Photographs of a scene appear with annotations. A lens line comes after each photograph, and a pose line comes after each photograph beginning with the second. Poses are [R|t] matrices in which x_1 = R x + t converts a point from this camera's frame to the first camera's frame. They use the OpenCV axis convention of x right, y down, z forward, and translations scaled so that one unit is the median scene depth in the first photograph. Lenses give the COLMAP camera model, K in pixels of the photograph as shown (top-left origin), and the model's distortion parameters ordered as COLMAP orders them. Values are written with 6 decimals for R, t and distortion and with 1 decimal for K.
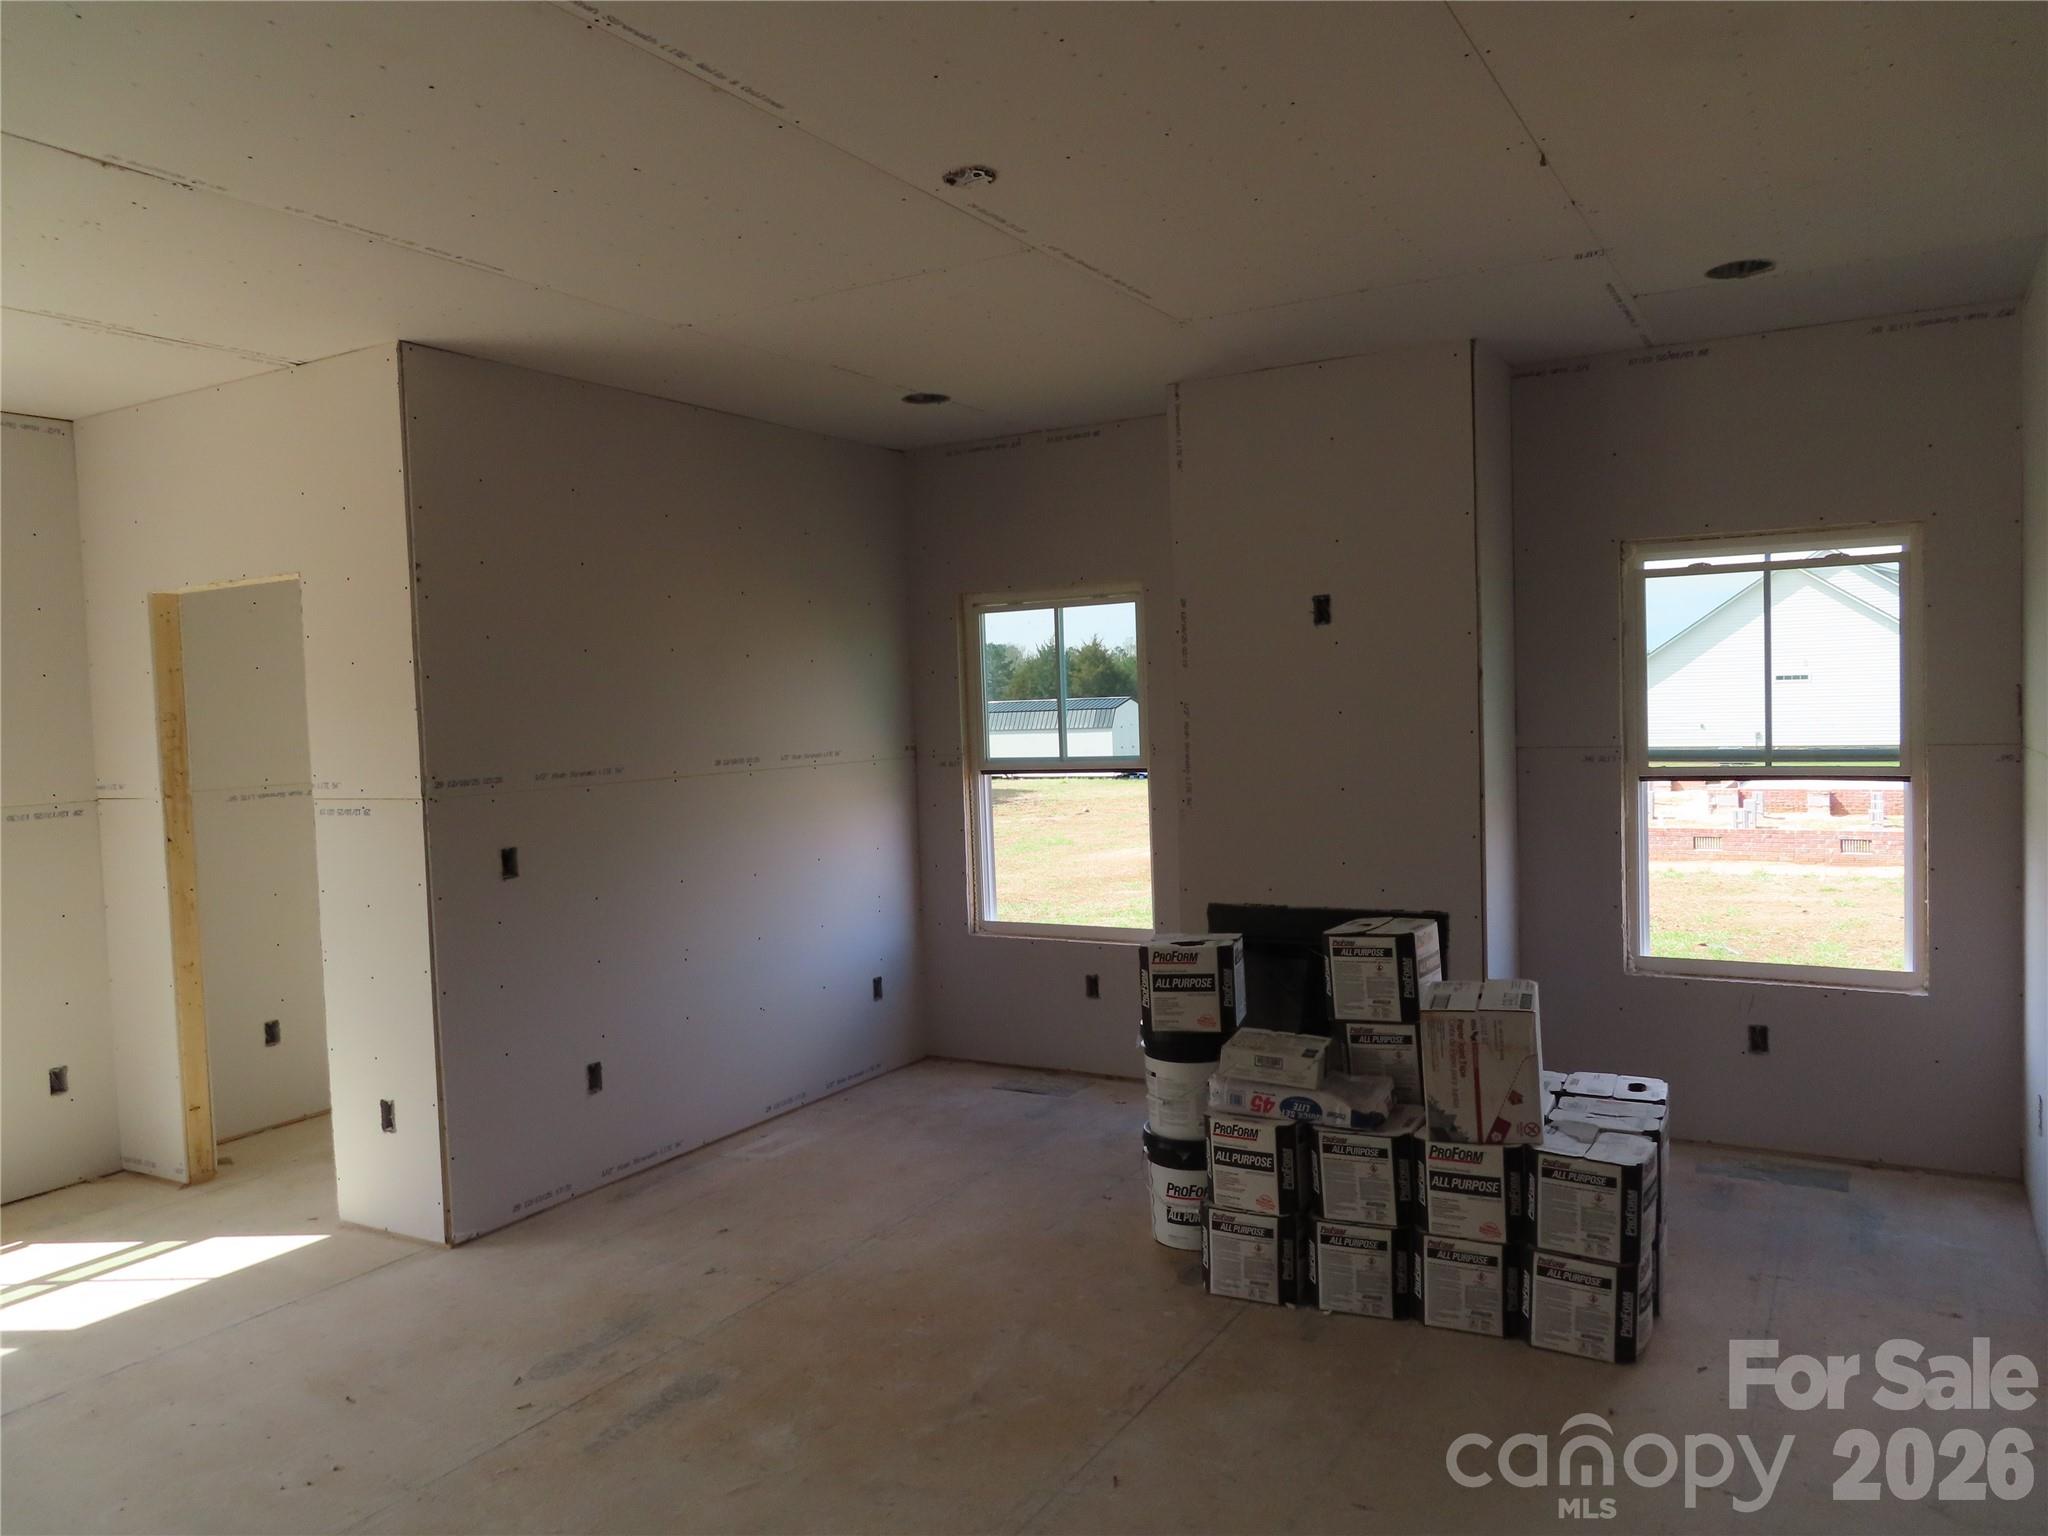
lens RADIAL K [[1500.2, 0, 1024.0], [0, 1500.2, 768.0], [0, 0, 1]] dist [0.000886, 0.000206]
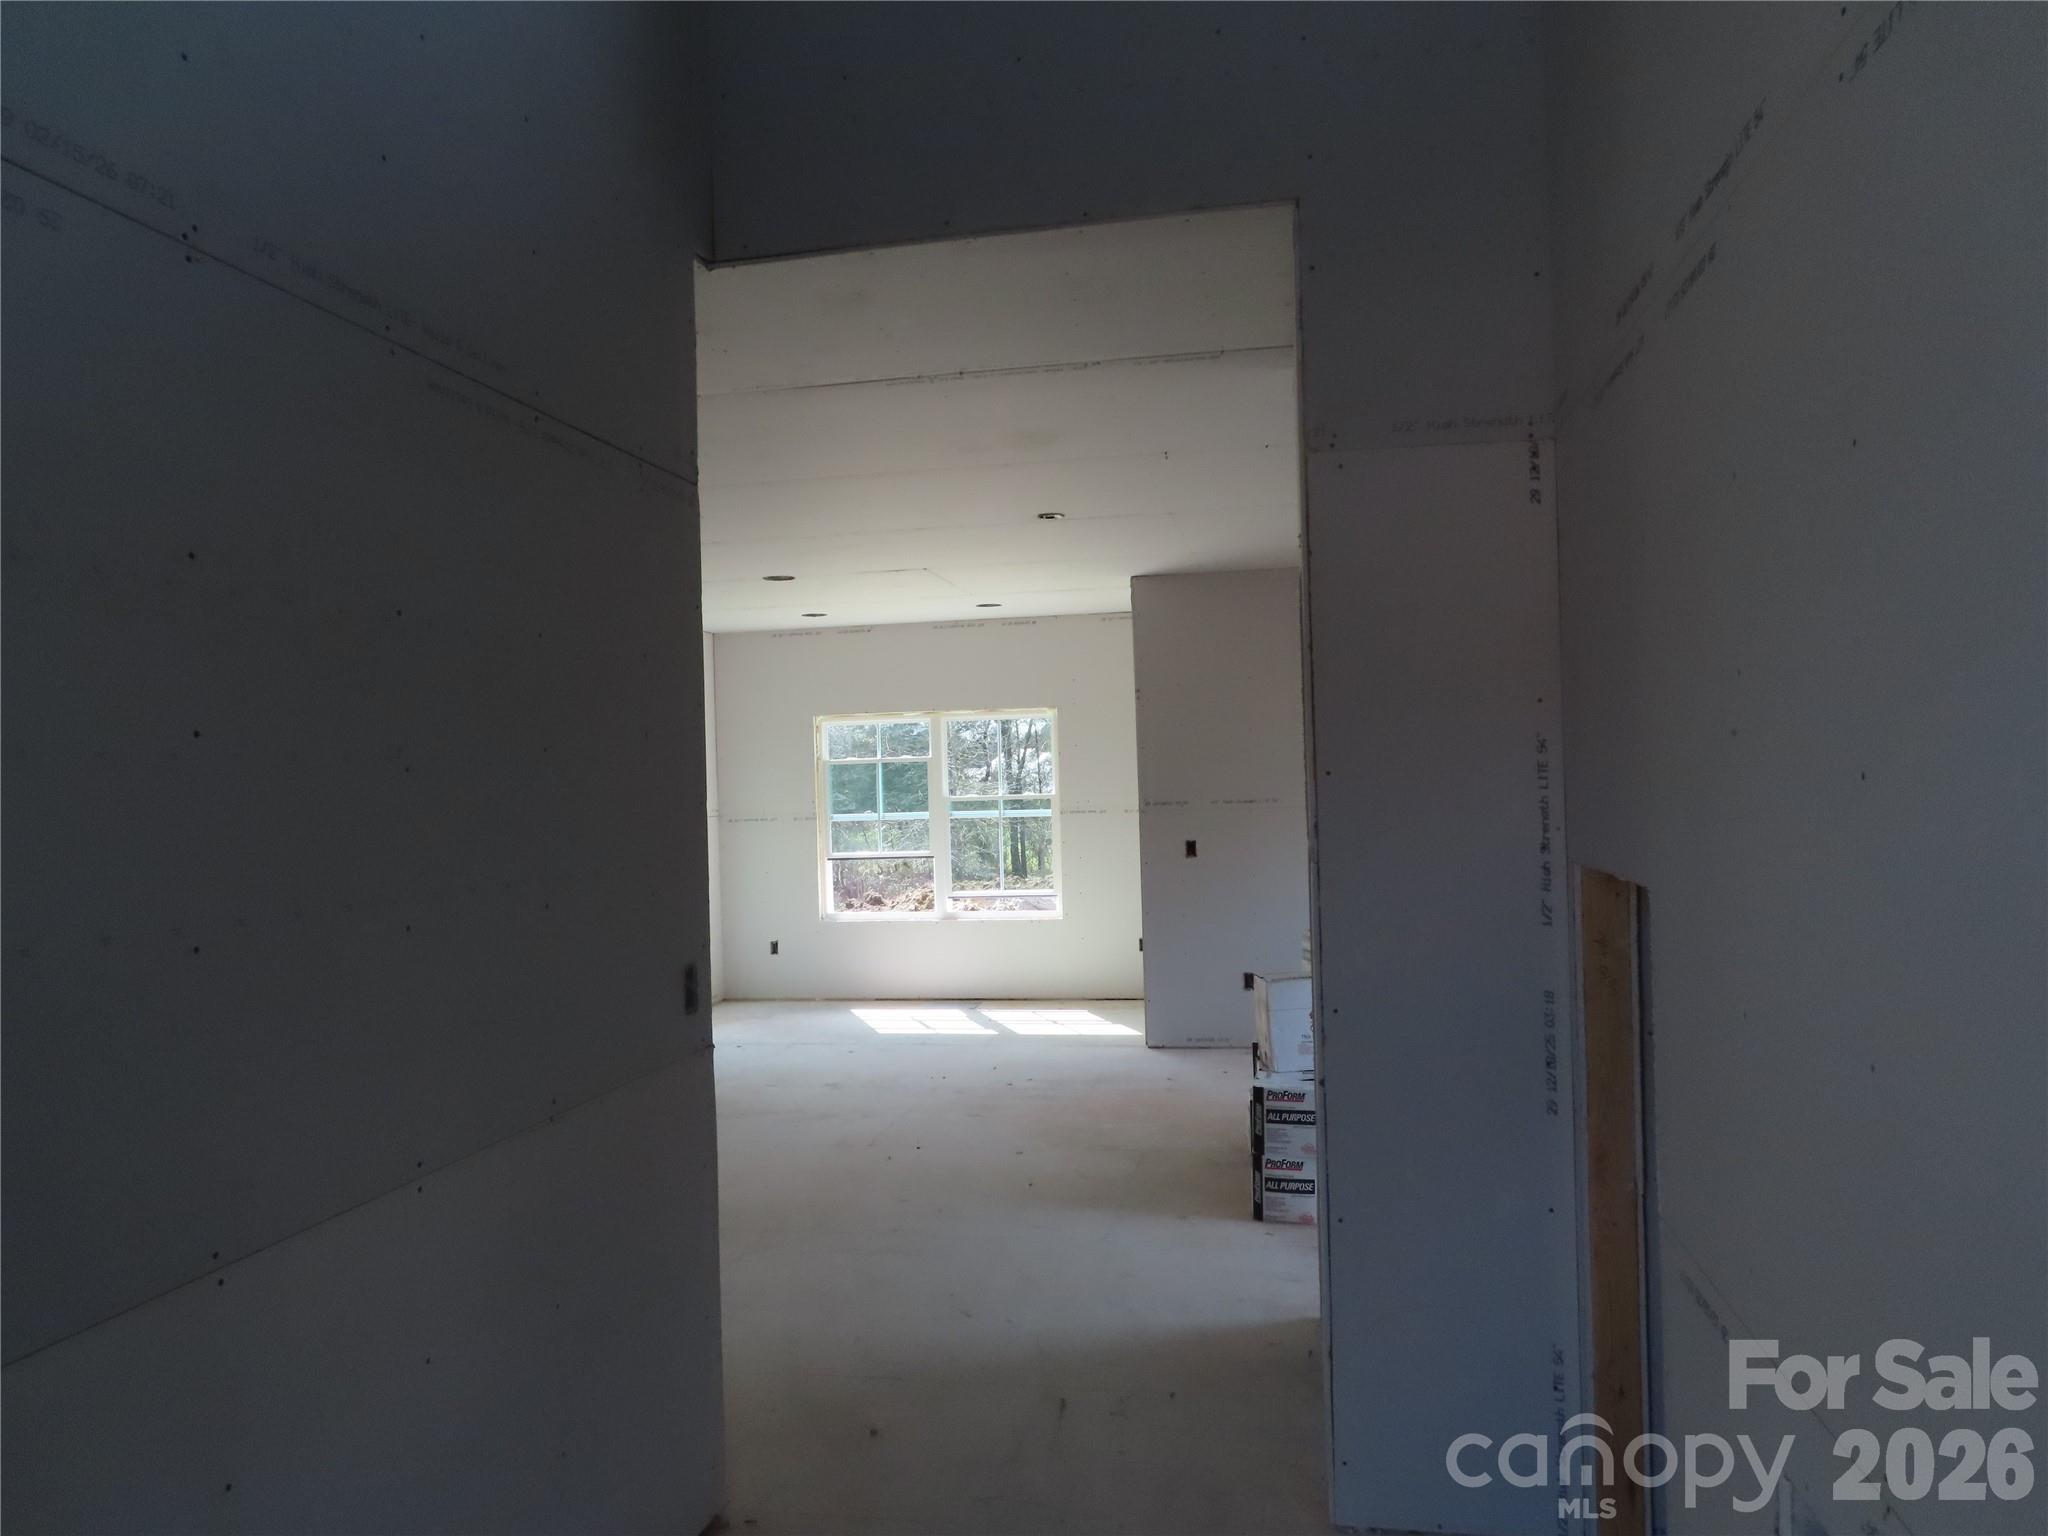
lens RADIAL K [[1477.5, 0, 1024.0], [0, 1477.5, 768.0], [0, 0, 1]] dist [-0.004769, -0.002510]
pose [[0.322575, 0.018744, -0.946358, 1.332017], [-0.027059, 0.999578, 0.010574, -0.049725], [0.946157, 0.022197, 0.322946, 0.238448]]
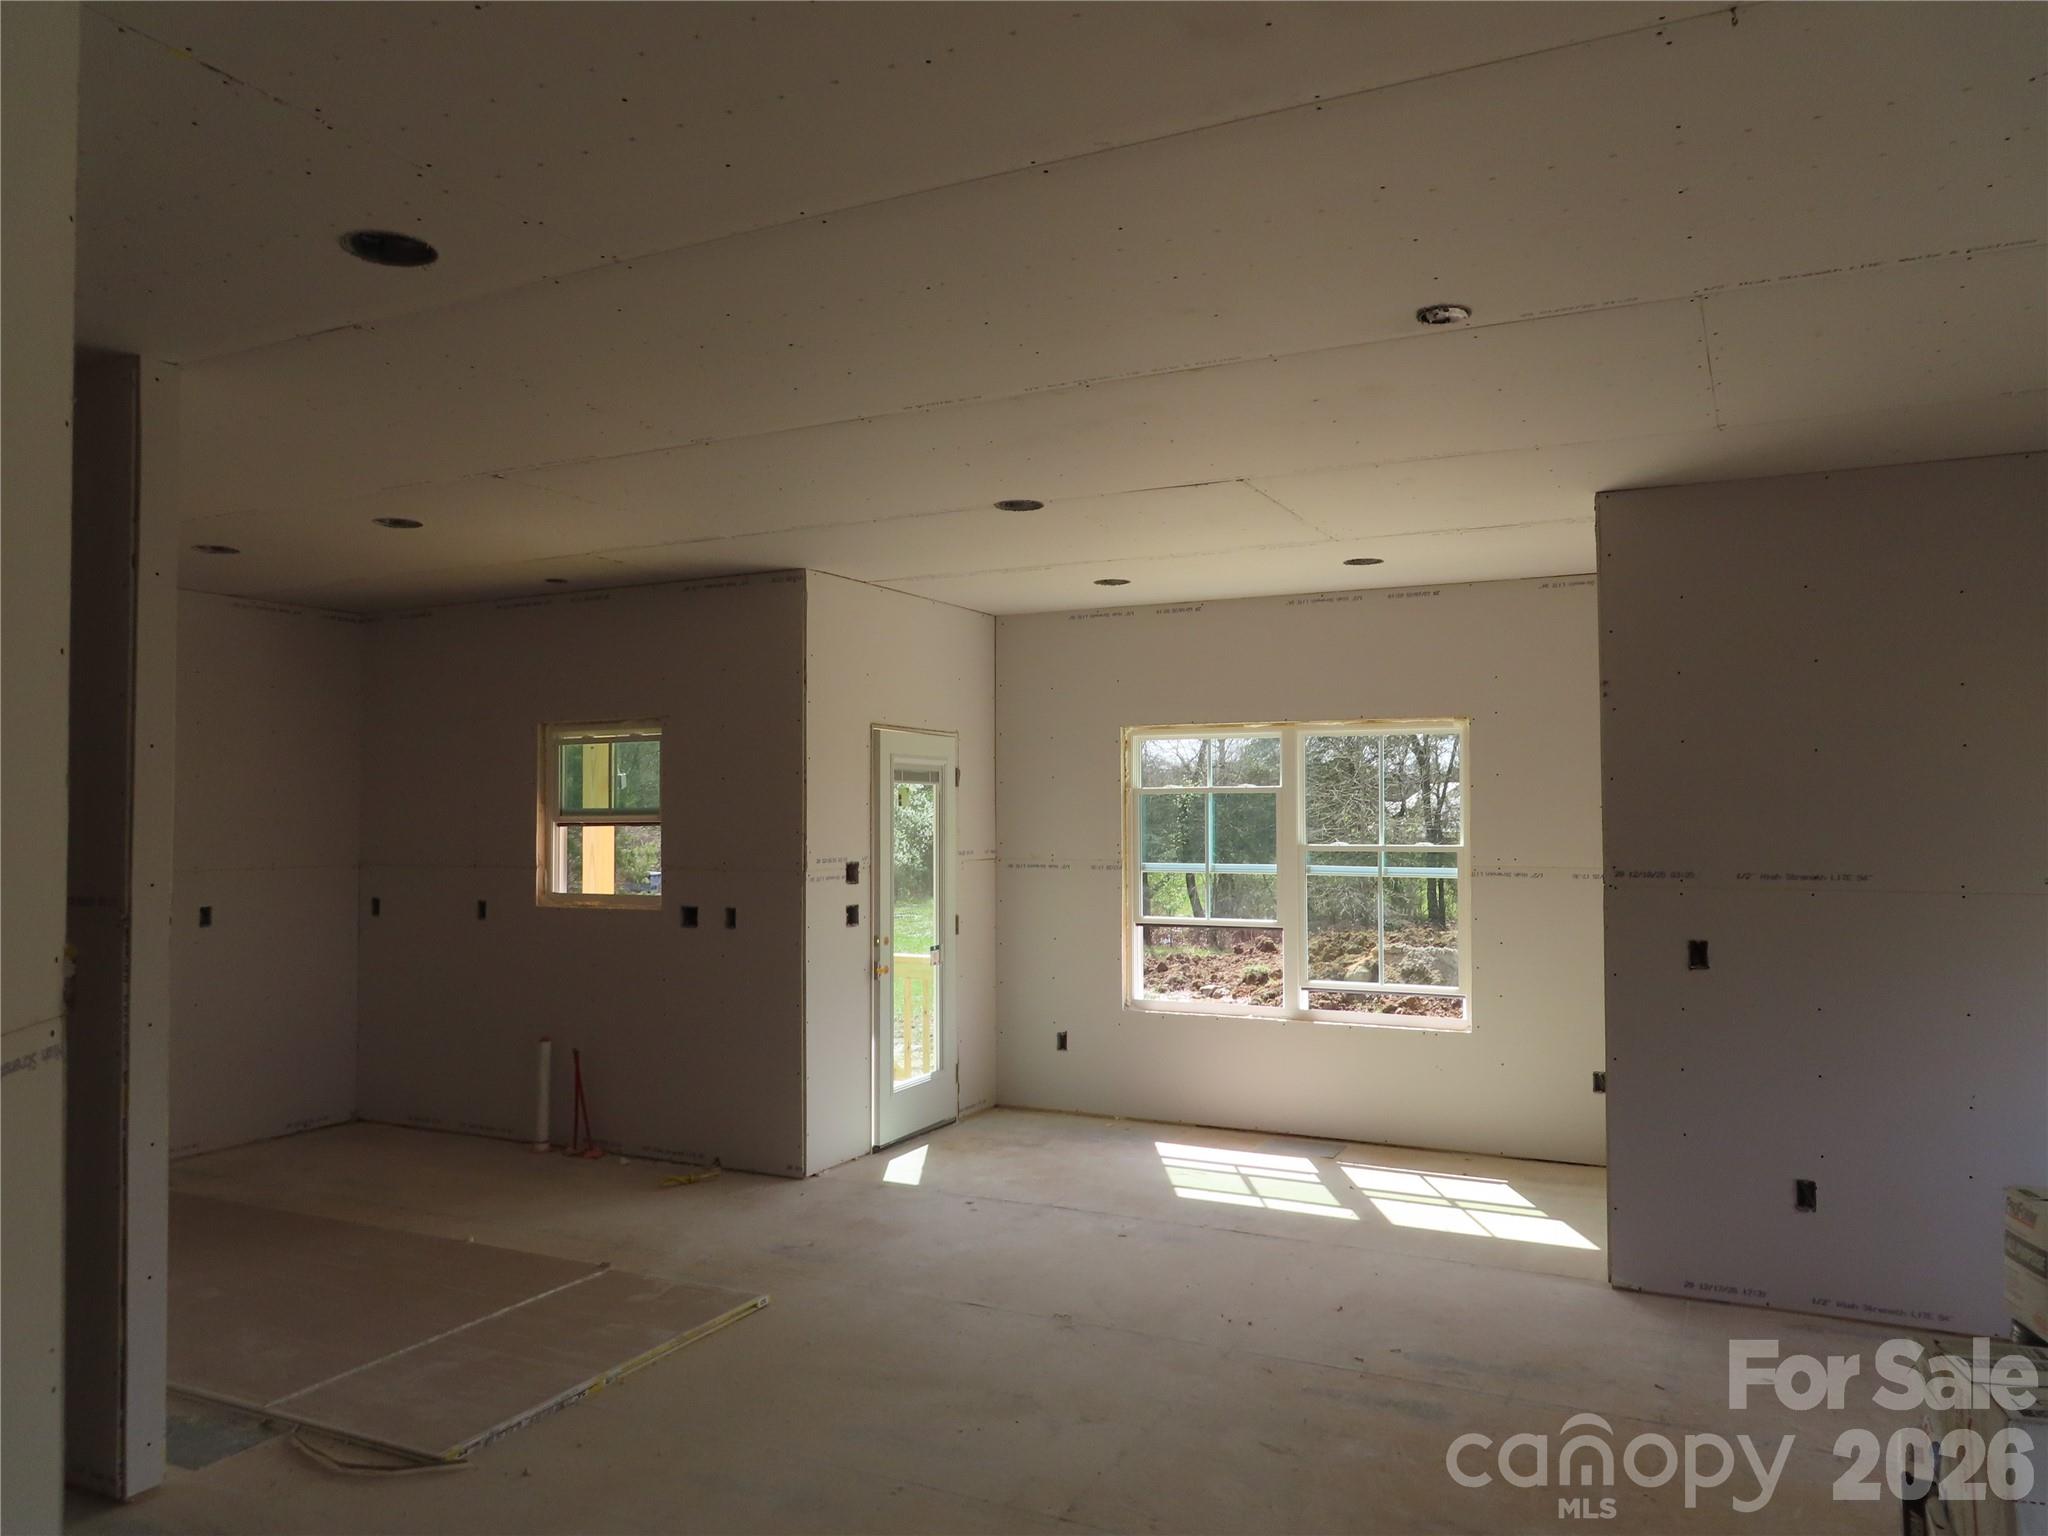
lens RADIAL K [[1477.5, 0, 1024.0], [0, 1477.5, 768.0], [0, 0, 1]] dist [-0.004769, -0.002510]
pose [[0.047022, 0.003895, -0.998886, 0.695215], [-0.048073, 0.998843, 0.001632, -0.048324], [0.997736, 0.047942, 0.047155, 0.491574]]
